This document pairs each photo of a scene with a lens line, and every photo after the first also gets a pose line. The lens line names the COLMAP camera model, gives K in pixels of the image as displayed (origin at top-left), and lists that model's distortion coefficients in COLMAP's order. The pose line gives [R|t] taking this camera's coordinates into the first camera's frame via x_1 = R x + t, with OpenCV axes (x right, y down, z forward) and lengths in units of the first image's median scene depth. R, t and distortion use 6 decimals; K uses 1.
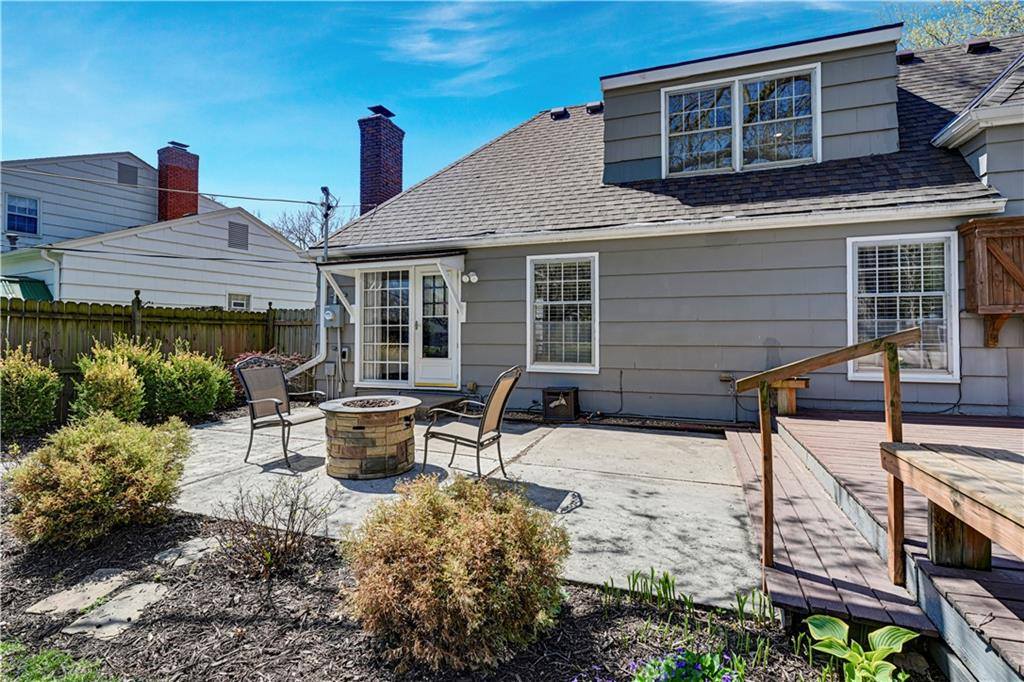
lens RADIAL K [[508.5, 0, 512.0], [0, 508.5, 341.0], [0, 0, 1]] dist [-0.002611, -0.000415]
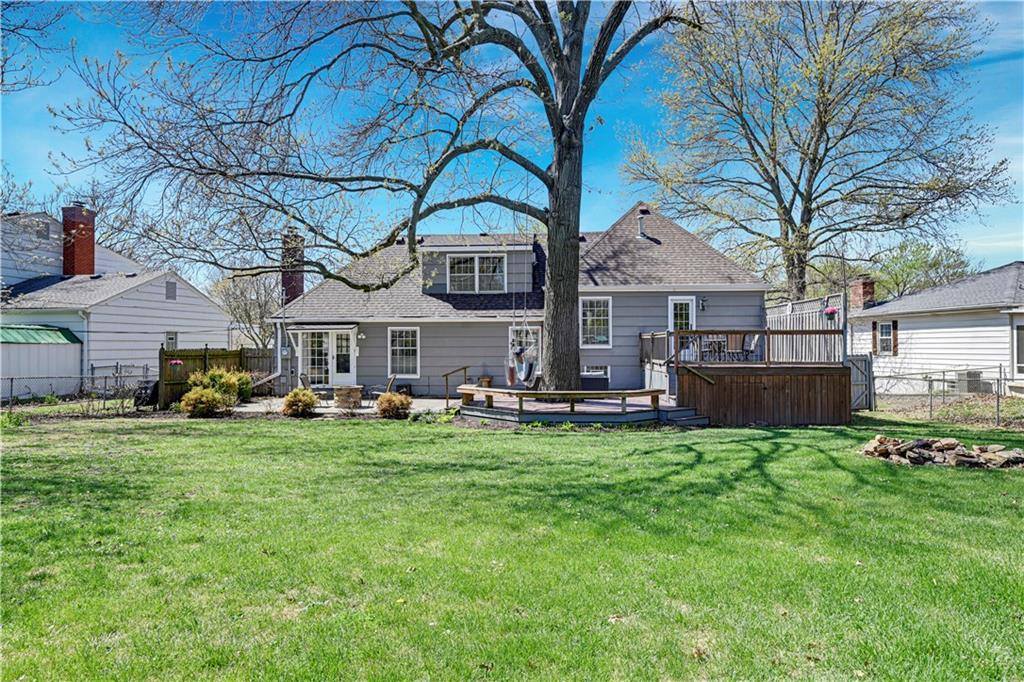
lens RADIAL K [[508.5, 0, 512.0], [0, 508.5, 341.0], [0, 0, 1]] dist [-0.002611, -0.000415]
pose [[0.944271, 0.000933, 0.329169, -0.221260], [0.006766, 0.999730, -0.022242, -0.057676], [-0.329101, 0.023230, 0.944009, -1.505930]]
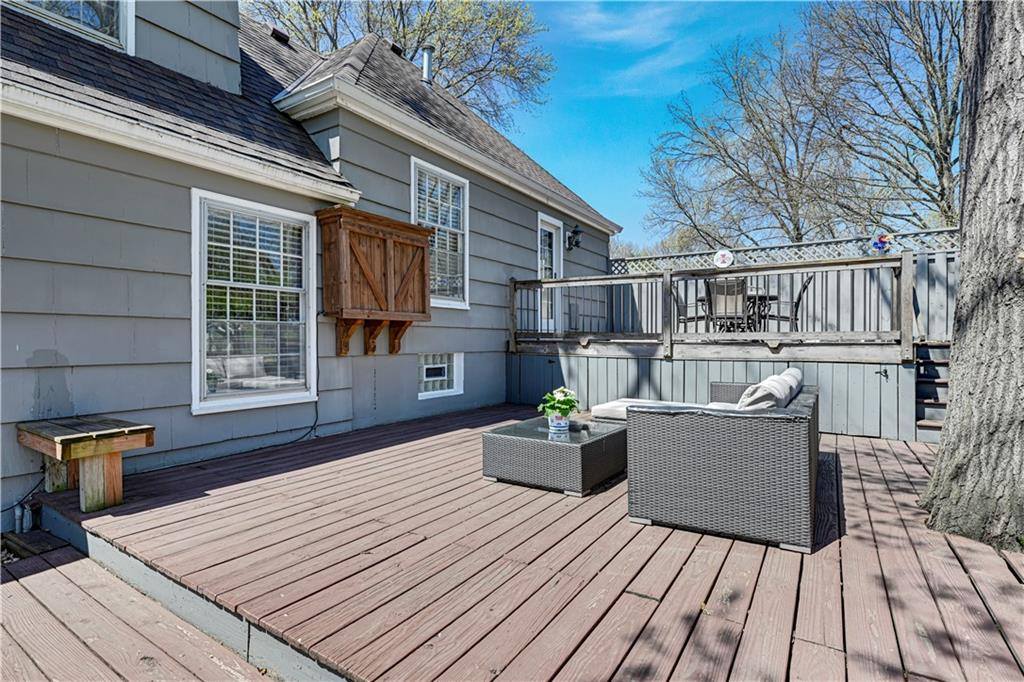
lens RADIAL K [[495.3, 0, 508.7], [0, 495.3, 335.5], [0, 0, 1]] dist [-0.004313, -0.000382]
pose [[0.226845, 0.006080, 0.973912, 0.145441], [0.004374, 0.999964, -0.007261, -0.014196], [-0.973921, 0.005907, 0.226810, 0.449388]]
